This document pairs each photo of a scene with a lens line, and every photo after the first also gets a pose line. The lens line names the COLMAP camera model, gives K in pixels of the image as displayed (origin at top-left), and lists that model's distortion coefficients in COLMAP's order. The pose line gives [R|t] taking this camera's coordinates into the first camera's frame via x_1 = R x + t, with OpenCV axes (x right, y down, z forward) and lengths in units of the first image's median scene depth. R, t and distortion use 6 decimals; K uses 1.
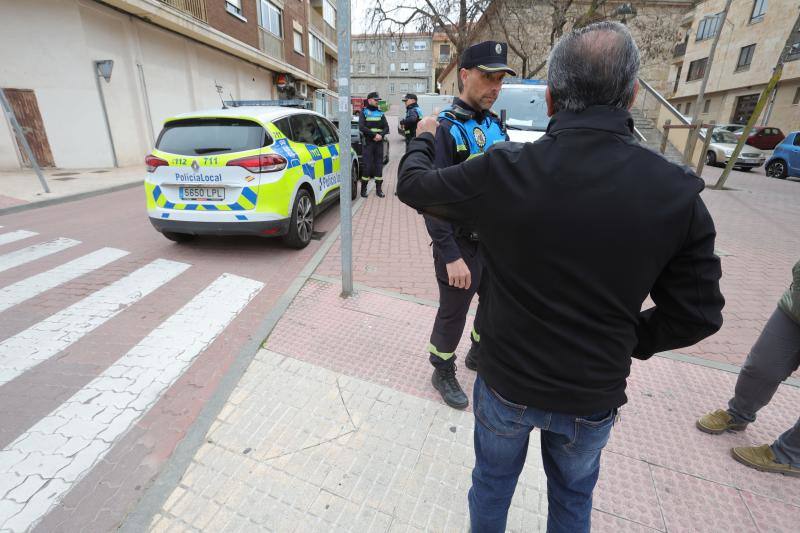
lens RADIAL K [[362.3, 0, 395.1], [0, 362.3, 265.7], [0, 0, 1]] dist [-0.074467, 0.025779]
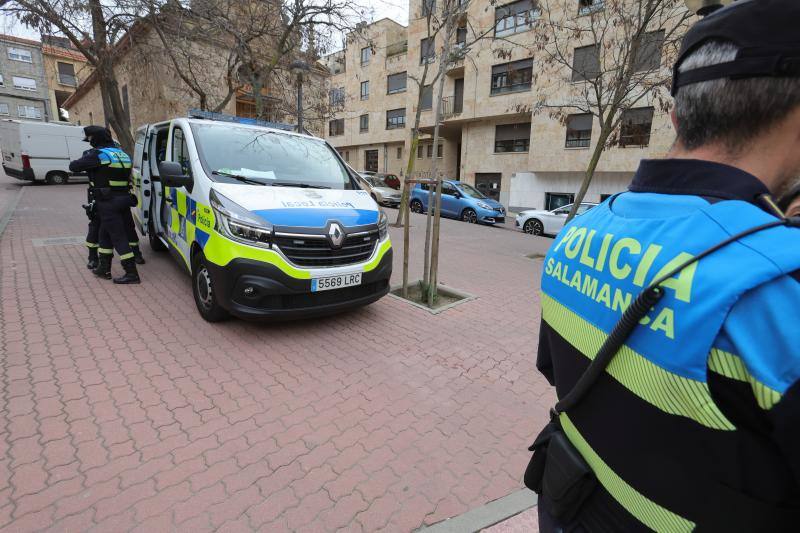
lens RADIAL K [[362.3, 0, 395.1], [0, 362.3, 265.7], [0, 0, 1]] dist [-0.074467, 0.025779]
pose [[0.661413, -0.146391, 0.735596, -0.011223], [0.223987, 0.974564, -0.007450, -0.063115], [-0.715795, 0.169692, 0.677379, 0.140401]]
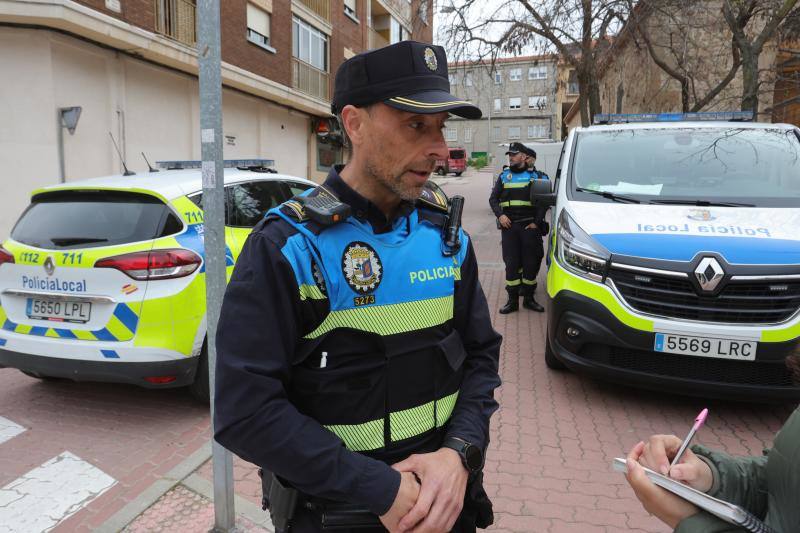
lens RADIAL K [[557.7, 0, 391.1], [0, 557.7, 259.6], [0, 0, 1]] dist [-0.021617, 0.006968]
pose [[0.979342, 0.012077, -0.201849, 0.063601], [-0.060110, 0.970478, -0.233579, -0.031863], [0.193069, 0.240887, 0.951156, 0.060849]]
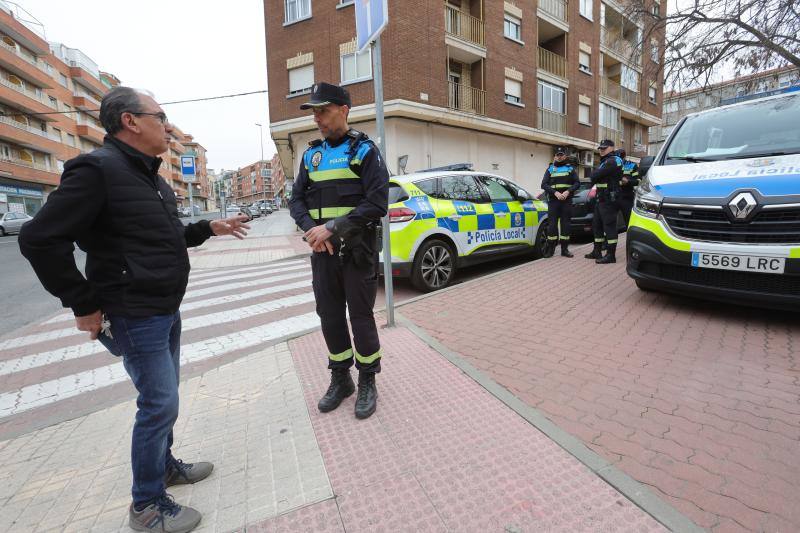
lens RADIAL K [[362.3, 0, 395.1], [0, 362.3, 265.7], [0, 0, 1]] dist [-0.074467, 0.025779]
pose [[0.692357, 0.056432, -0.719345, 0.167789], [-0.196790, 0.973912, -0.113004, 0.005710], [0.694202, 0.219799, 0.685399, 0.061245]]
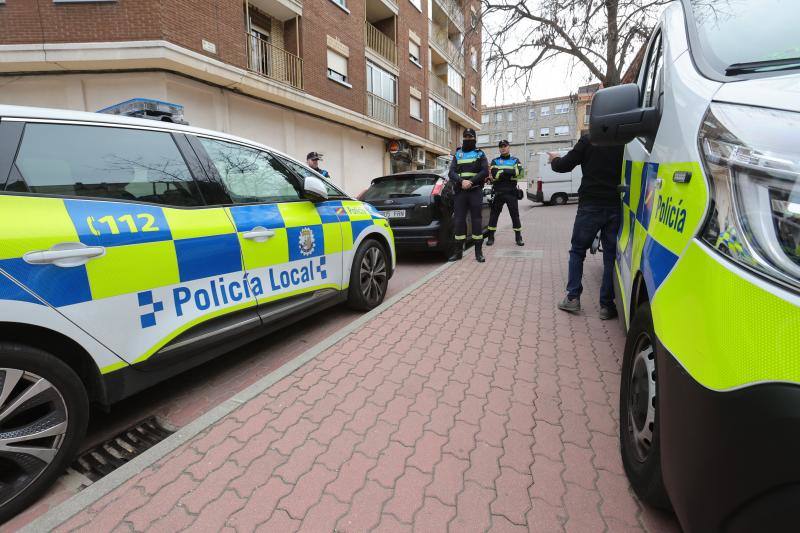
lens RADIAL K [[364.7, 0, 396.0], [0, 364.7, 266.5], [0, 0, 1]] dist [-0.070409, 0.025707]
pose [[0.931123, 0.022893, -0.363987, 0.062777], [-0.089193, 0.982016, -0.166402, -0.096213], [0.353631, 0.187405, 0.916419, 0.314430]]
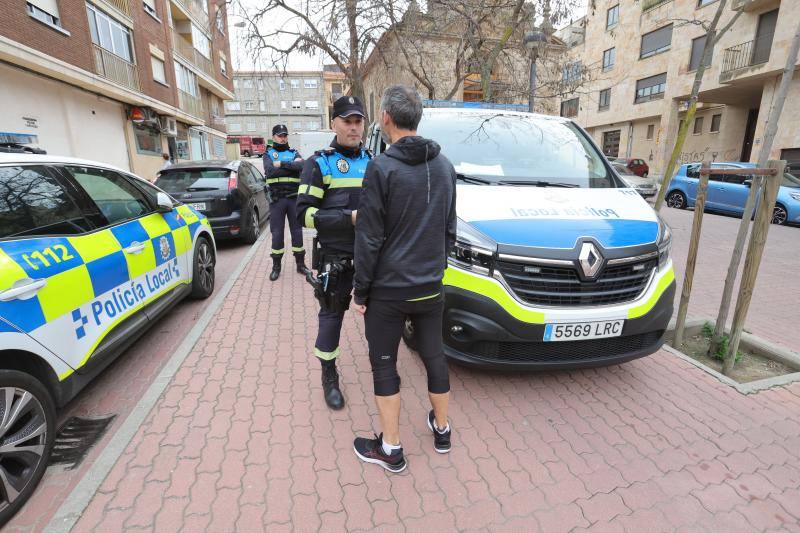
lens RADIAL K [[364.7, 0, 396.0], [0, 364.7, 266.5], [0, 0, 1]] dist [-0.070409, 0.025707]
pose [[0.964041, -0.087000, 0.251110, 0.025836], [0.109963, 0.990800, -0.078886, -0.091059], [-0.241937, 0.103662, 0.964739, 0.204922]]
